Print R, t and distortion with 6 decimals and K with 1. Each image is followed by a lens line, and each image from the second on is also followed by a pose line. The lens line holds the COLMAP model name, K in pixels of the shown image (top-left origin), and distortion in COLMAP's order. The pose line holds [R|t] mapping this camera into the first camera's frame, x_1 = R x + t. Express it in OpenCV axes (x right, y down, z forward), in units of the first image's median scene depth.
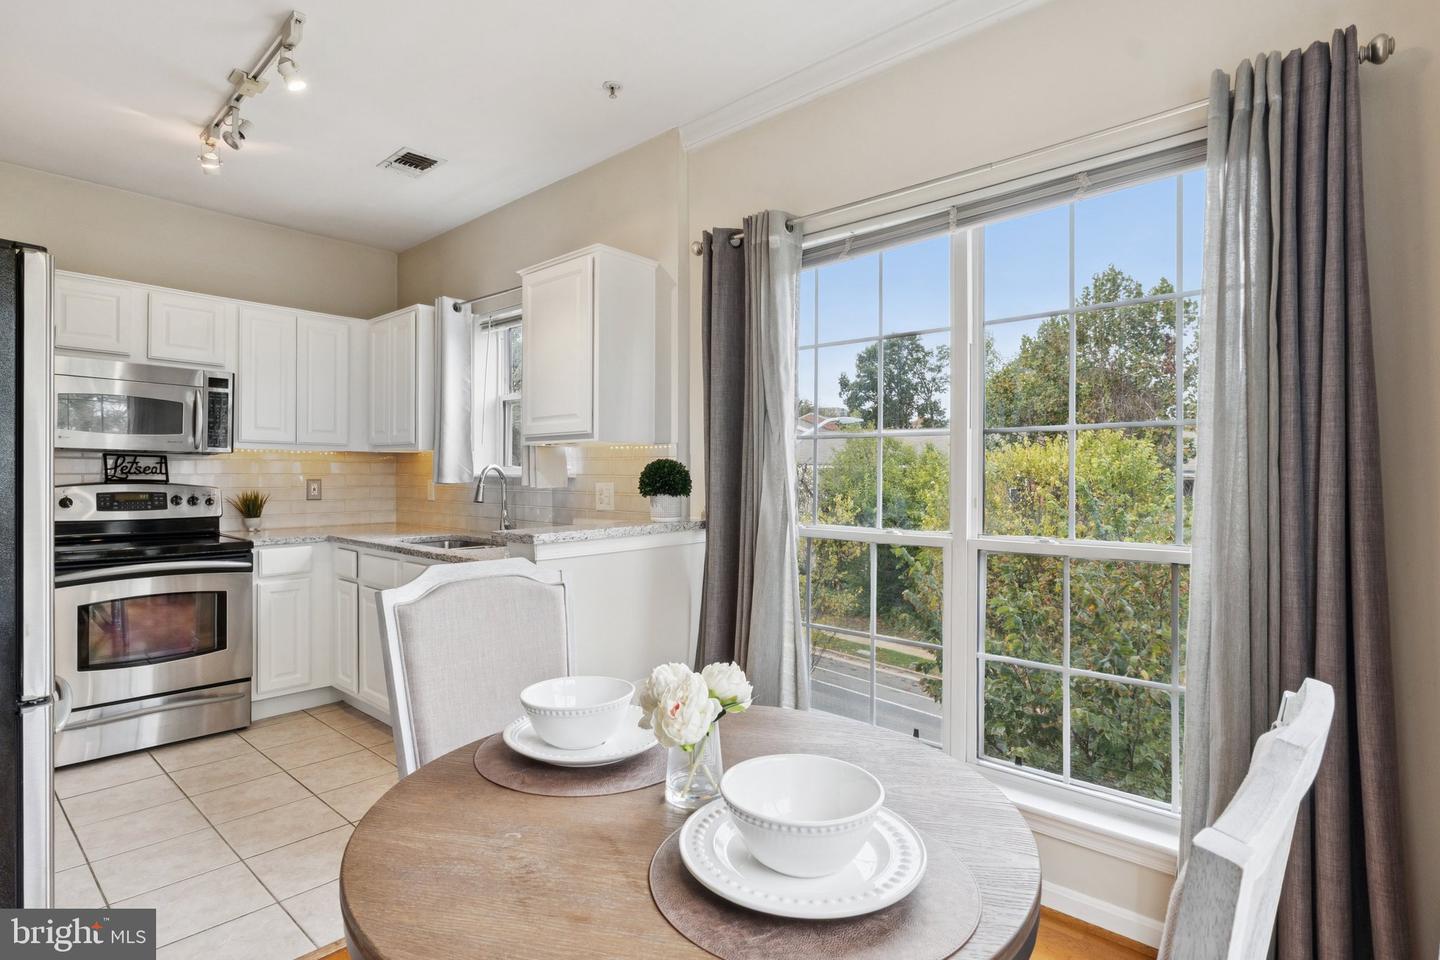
lens RADIAL K [[733.0, 0, 684.7], [0, 733.0, 480.3], [0, 0, 1]] dist [-0.010652, 0.000514]
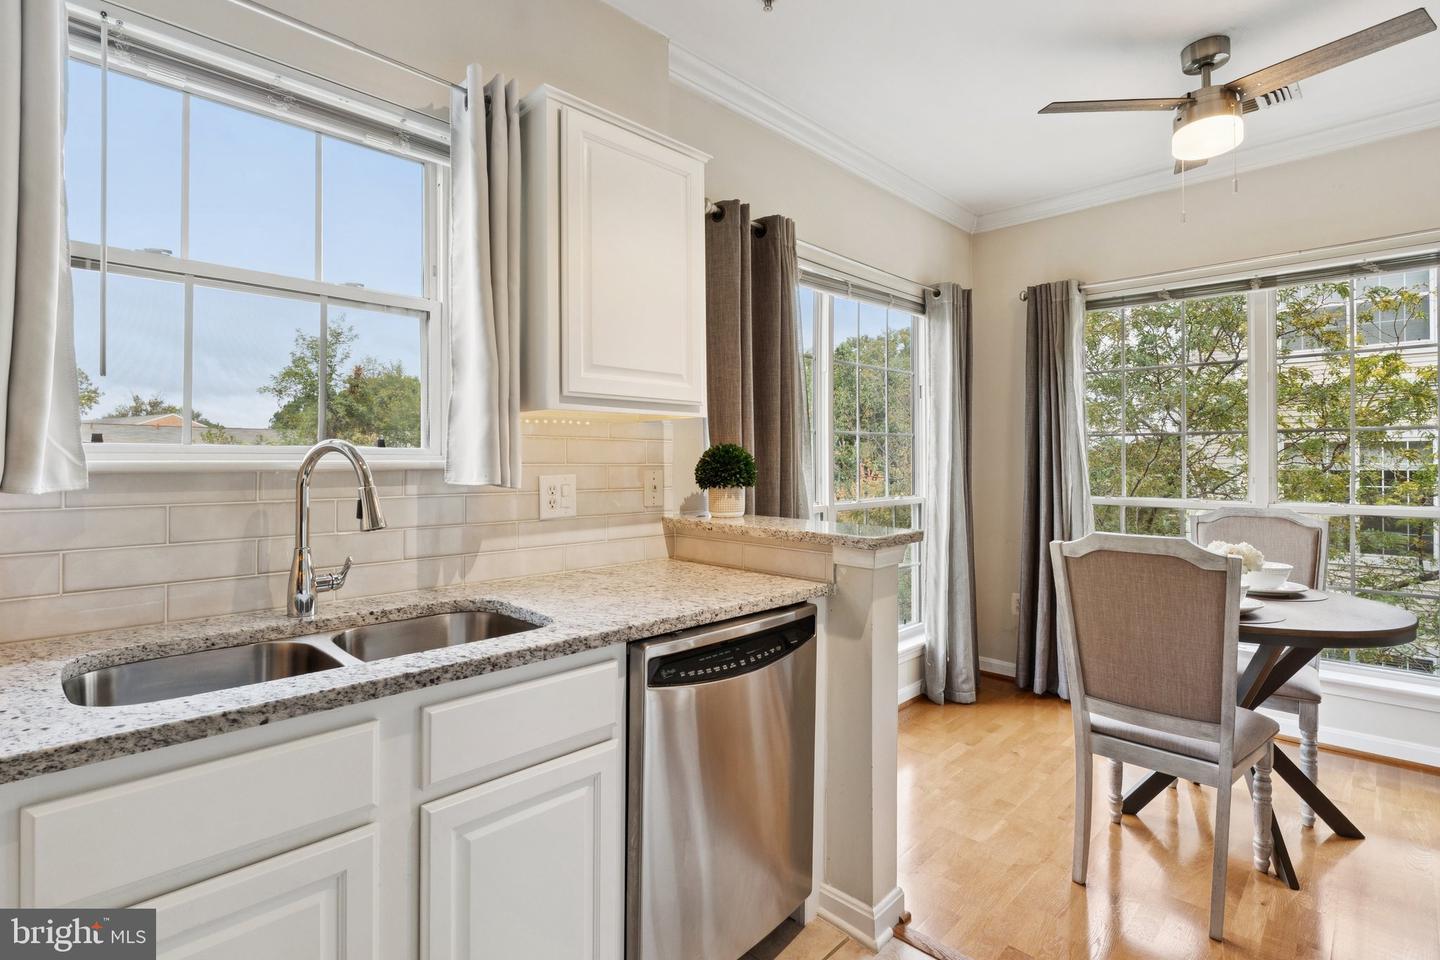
lens RADIAL K [[706.5, 0, 713.2], [0, 706.5, 472.2], [0, 0, 1]] dist [-0.000447, 0.000375]
pose [[0.007436, -0.017255, 0.999823, -0.631208], [0.009130, 0.999811, 0.017187, -0.007773], [-0.999931, 0.009000, 0.007592, 0.744185]]
